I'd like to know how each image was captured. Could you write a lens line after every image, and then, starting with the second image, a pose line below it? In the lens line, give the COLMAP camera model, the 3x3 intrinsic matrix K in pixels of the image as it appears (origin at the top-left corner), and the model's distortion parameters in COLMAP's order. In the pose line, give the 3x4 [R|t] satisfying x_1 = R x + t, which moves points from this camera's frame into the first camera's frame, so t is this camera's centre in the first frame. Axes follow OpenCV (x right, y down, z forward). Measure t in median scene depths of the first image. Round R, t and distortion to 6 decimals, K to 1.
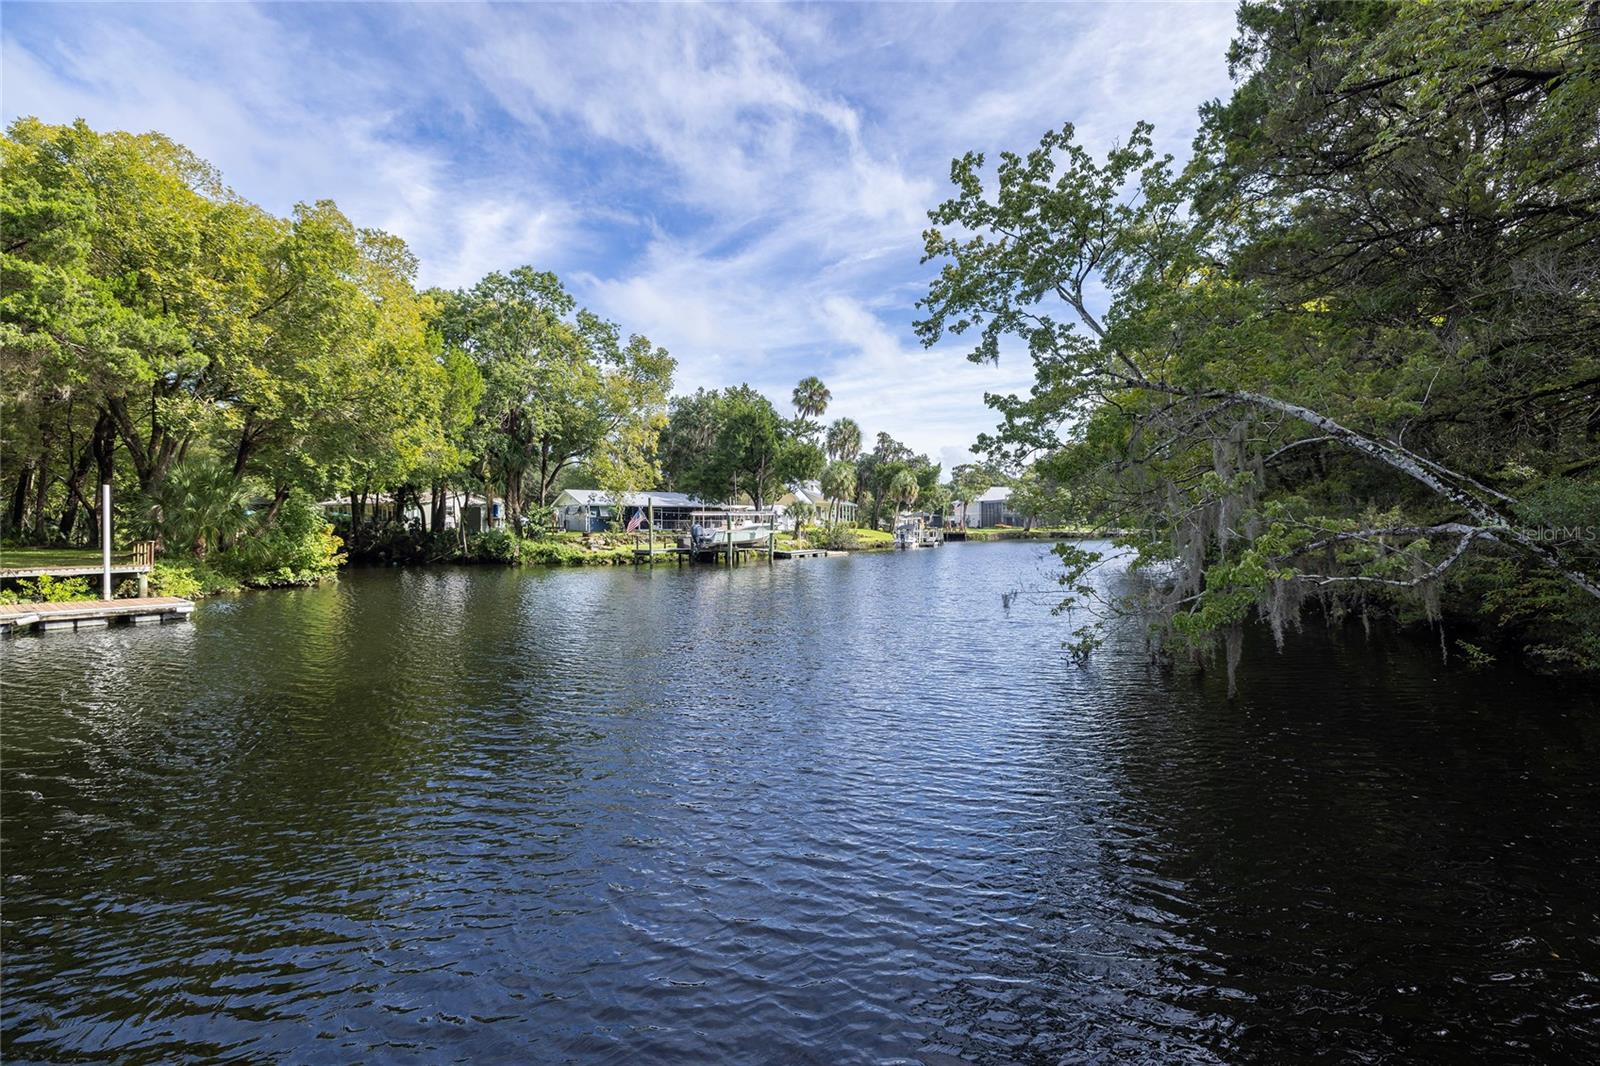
lens RADIAL K [[663.4, 0, 799.2], [0, 663.4, 538.2], [0, 0, 1]] dist [-0.003590, 0.002368]
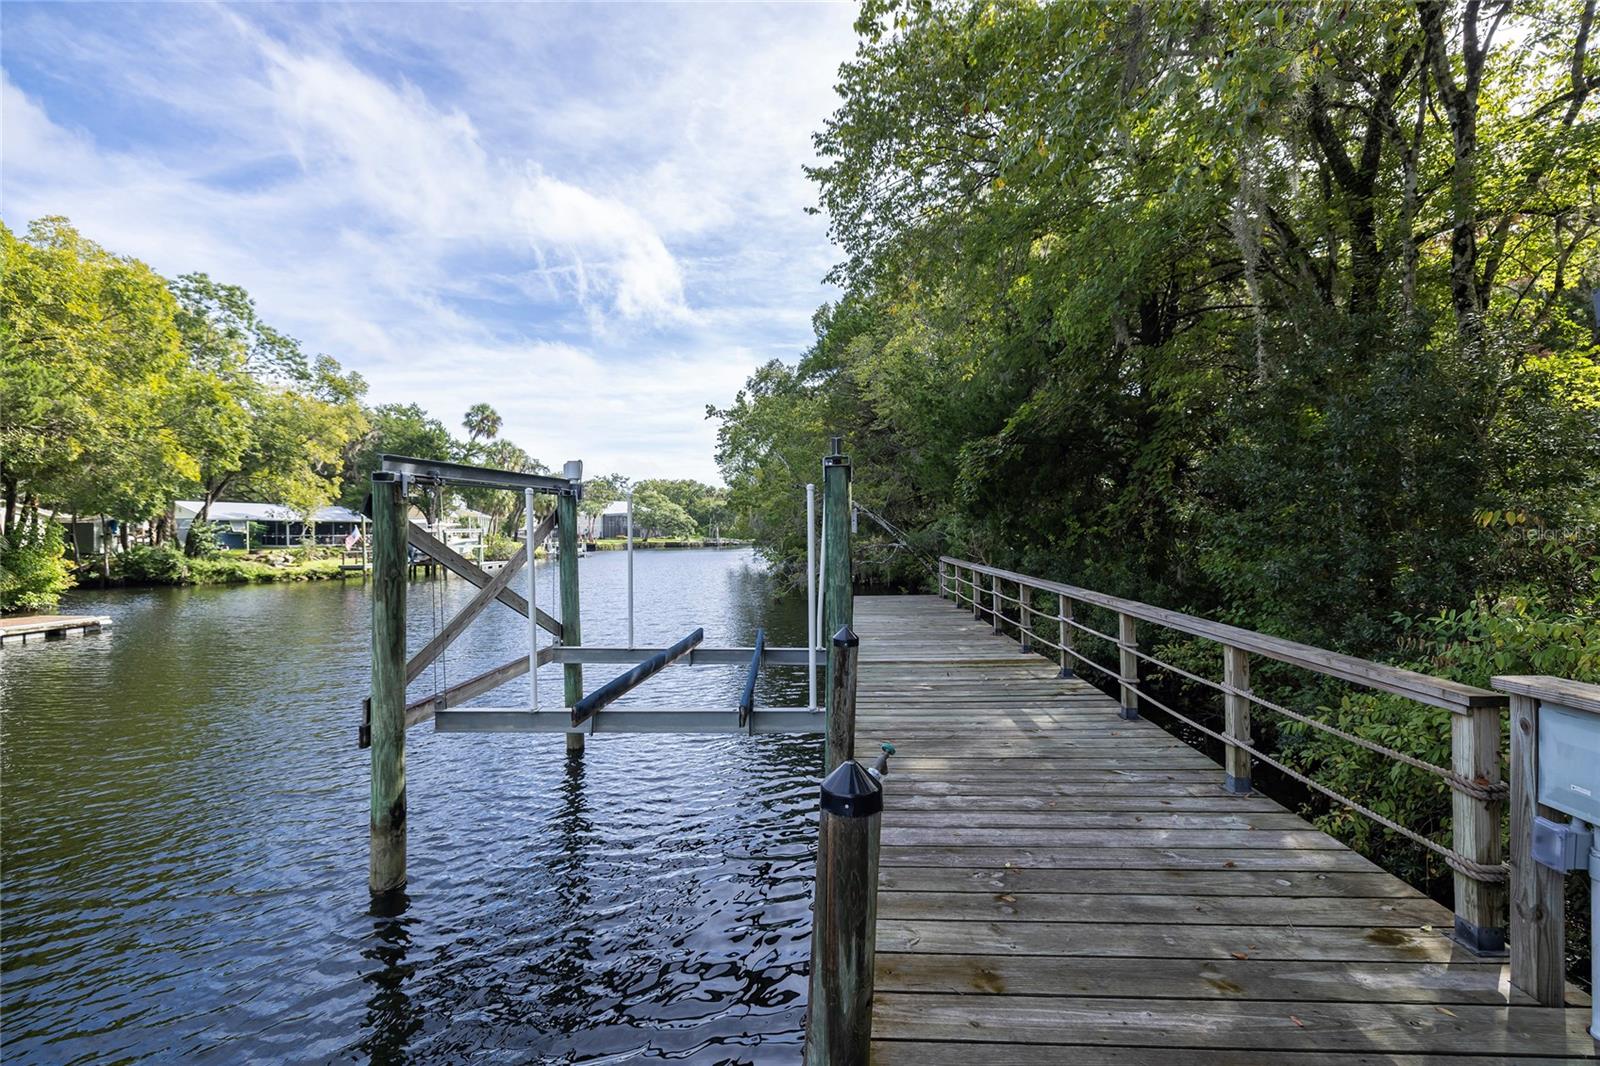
lens RADIAL K [[663.4, 0, 815.9], [0, 663.4, 535.7], [0, 0, 1]] dist [-0.003590, 0.002368]
pose [[0.815682, -0.004476, 0.578484, -0.185244], [0.014702, 0.999807, -0.012994, -0.003811], [-0.578314, 0.019104, 0.815590, -0.221449]]
